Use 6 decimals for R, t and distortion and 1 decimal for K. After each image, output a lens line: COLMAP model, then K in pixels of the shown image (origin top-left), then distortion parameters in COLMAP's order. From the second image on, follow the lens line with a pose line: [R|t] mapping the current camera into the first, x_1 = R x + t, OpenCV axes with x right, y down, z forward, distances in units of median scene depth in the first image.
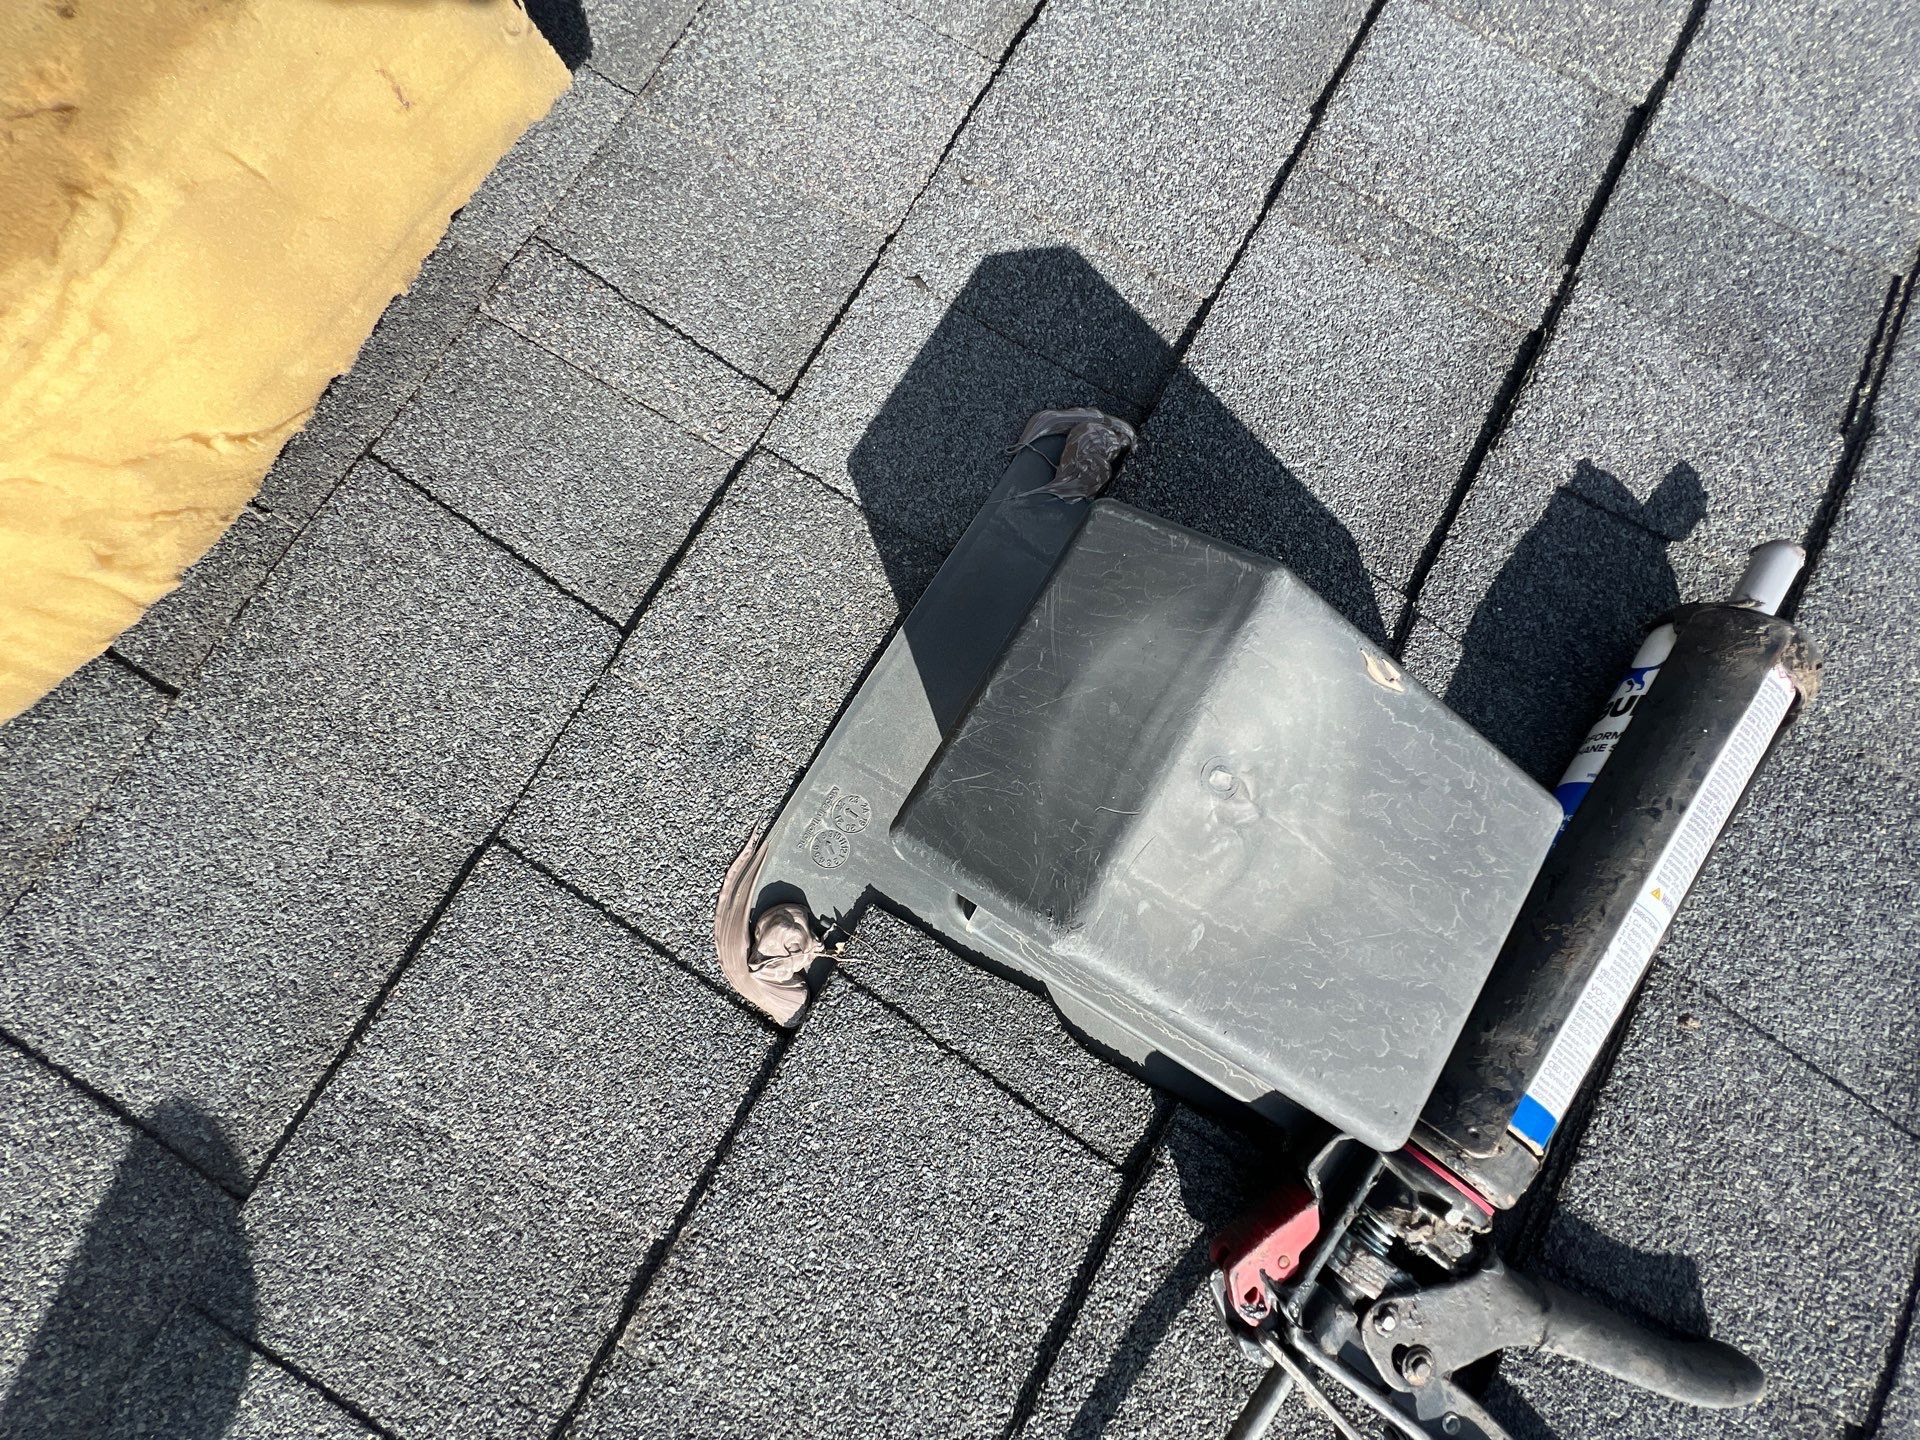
lens RADIAL K [[767.3, 0, 956.9], [0, 767.3, 720.7], [0, 0, 1]] dist [-0.003692, 0.000629]
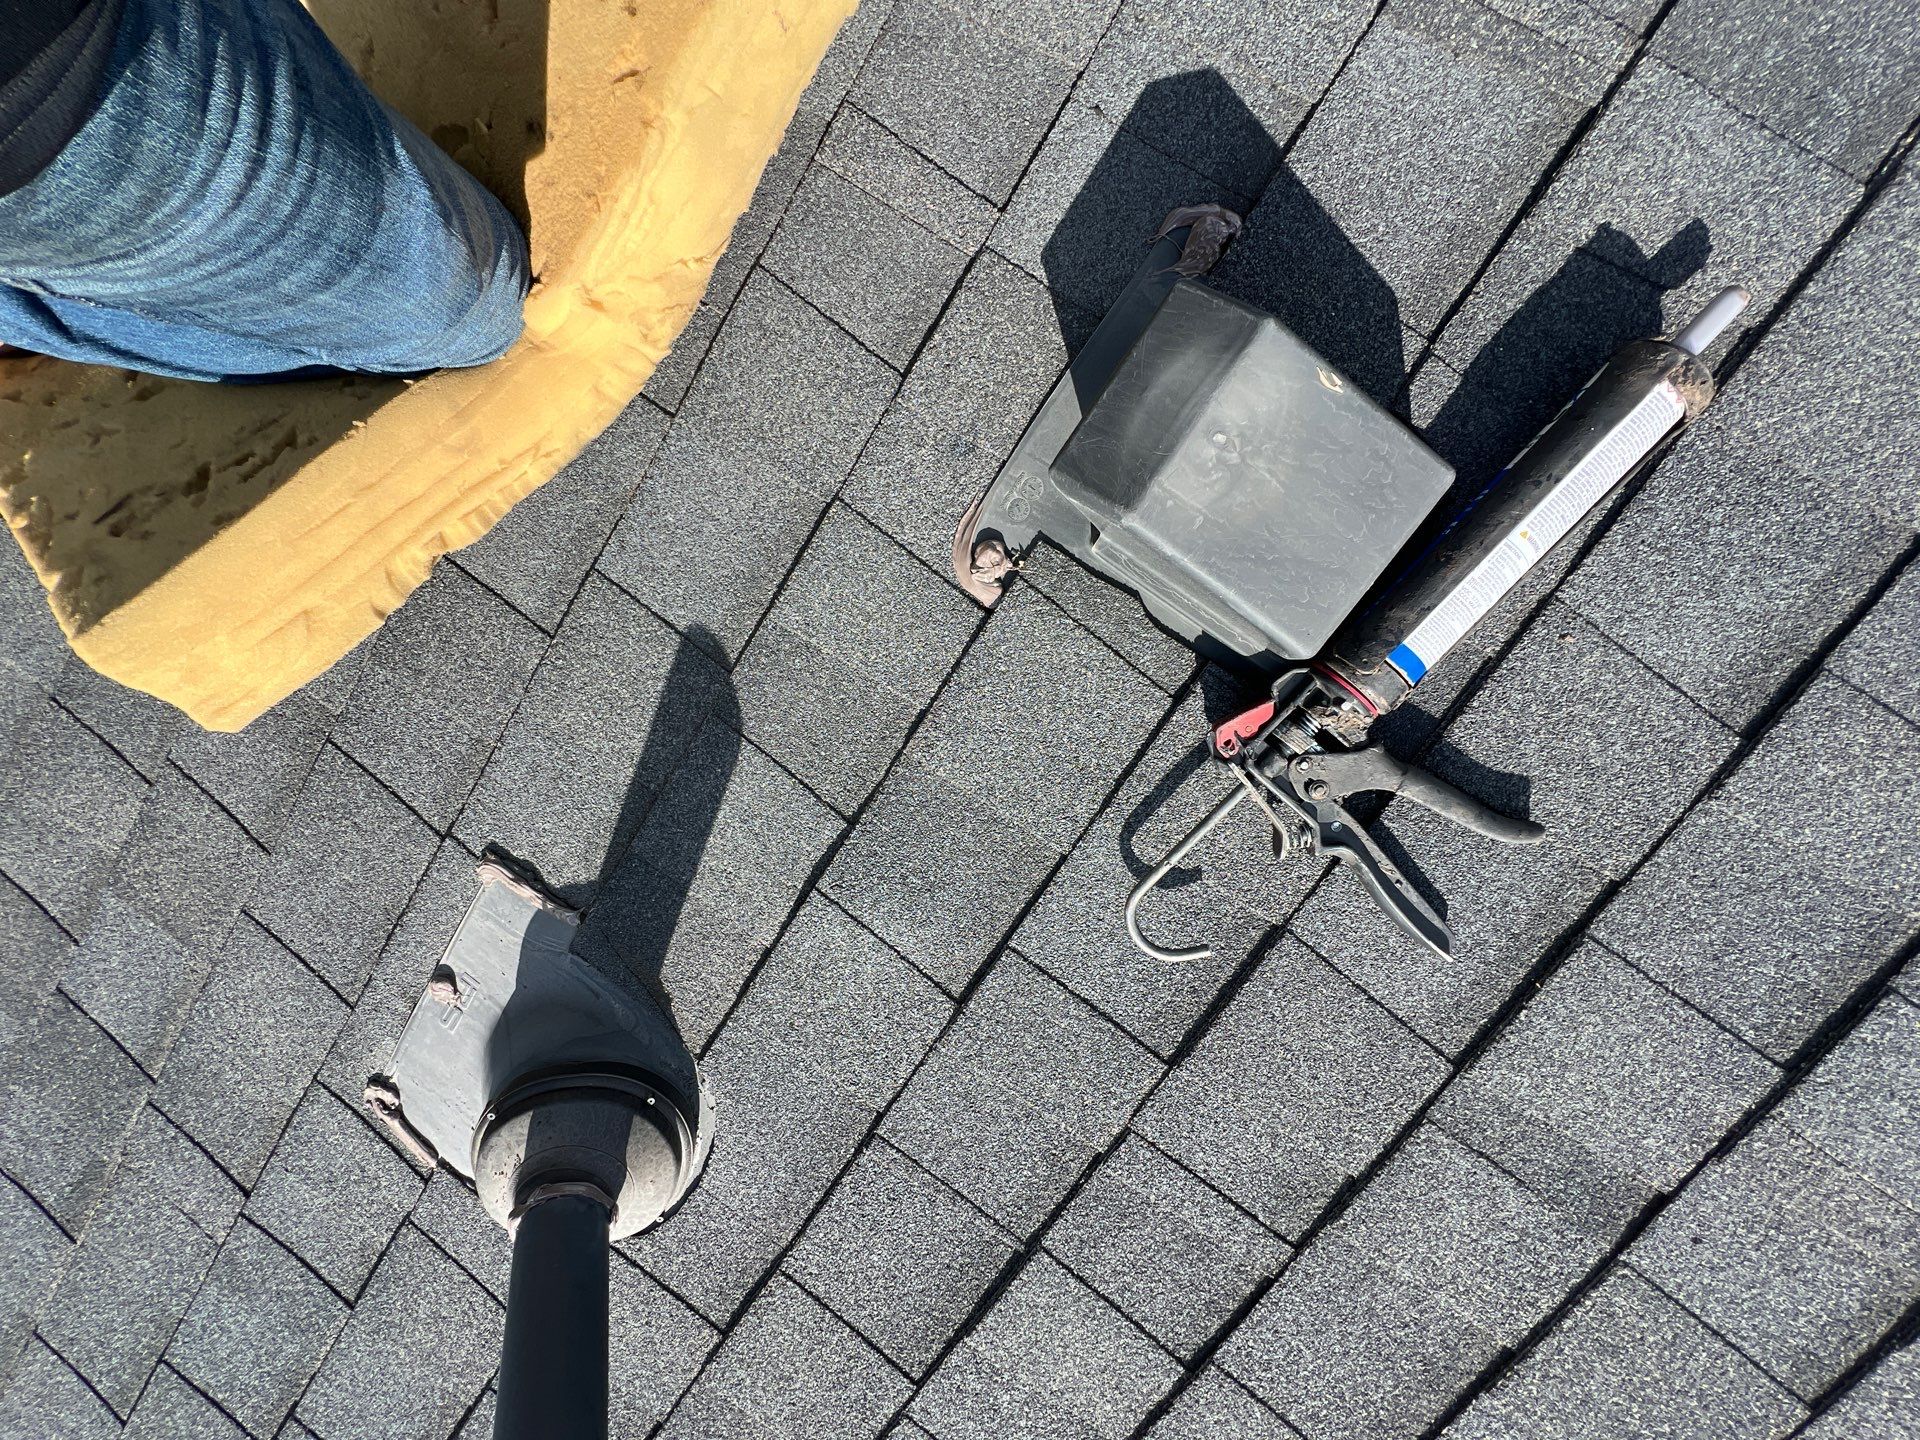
lens RADIAL K [[767.3, 0, 956.9], [0, 767.3, 720.7], [0, 0, 1]] dist [-0.003692, 0.000629]
pose [[0.969379, 0.086439, -0.229854, 0.135847], [-0.025740, 0.966612, 0.254950, 0.189027], [0.244217, -0.241227, 0.939238, -0.754933]]
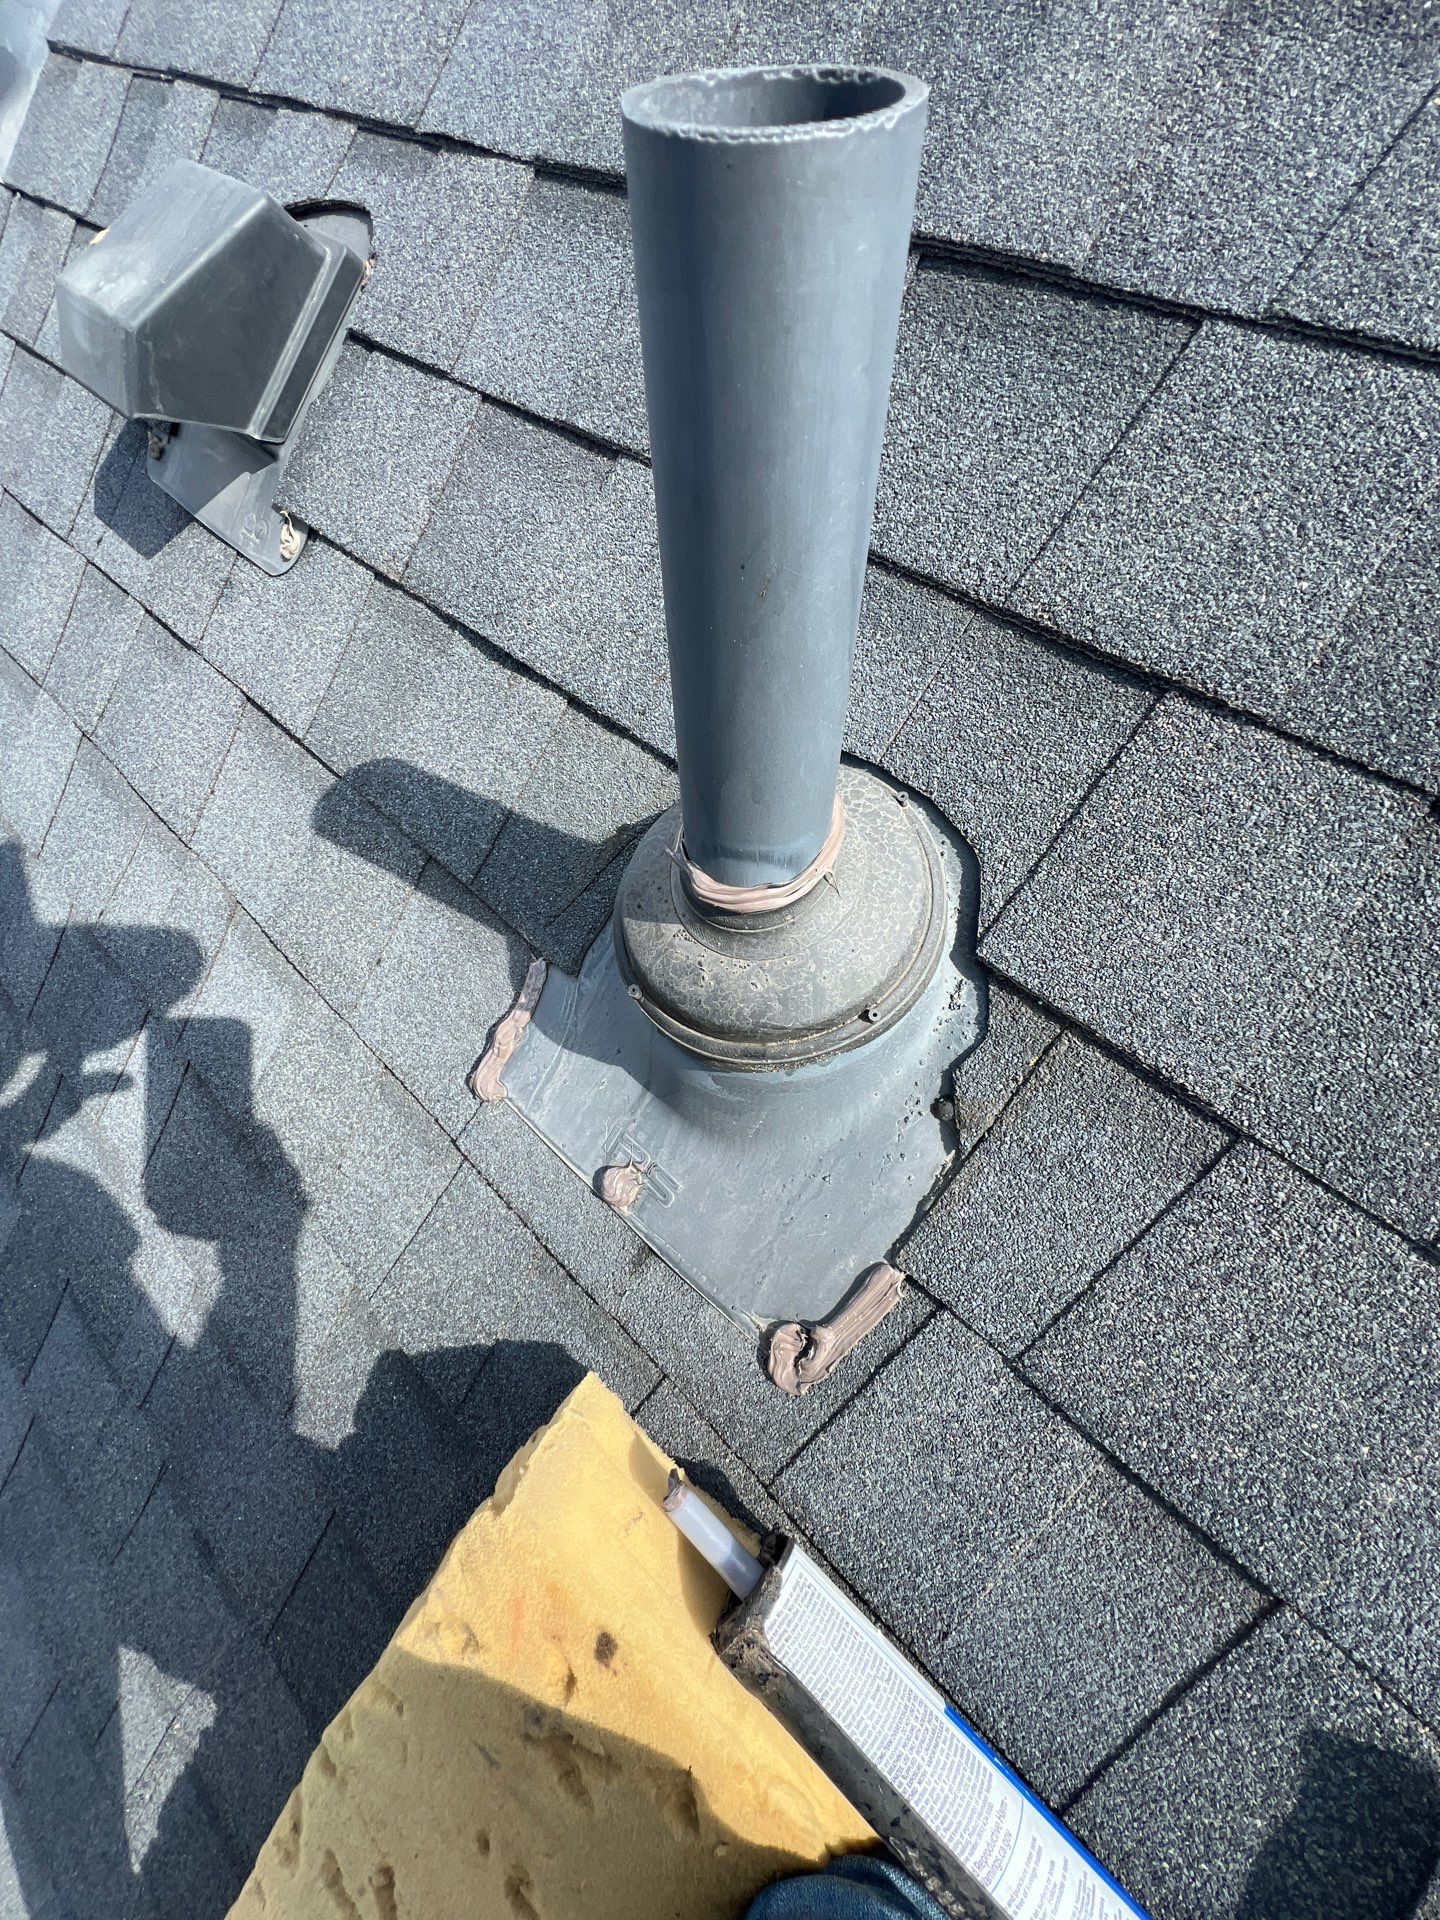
lens RADIAL K [[767.3, 0, 724.2], [0, 767.3, 957.8], [0, 0, 1]] dist [-0.003692, 0.000629]
pose [[0.068616, -0.997161, -0.031014, -1.168487], [0.956042, 0.074607, -0.283579, 2.029228], [0.285088, -0.010192, 0.958447, -0.609132]]
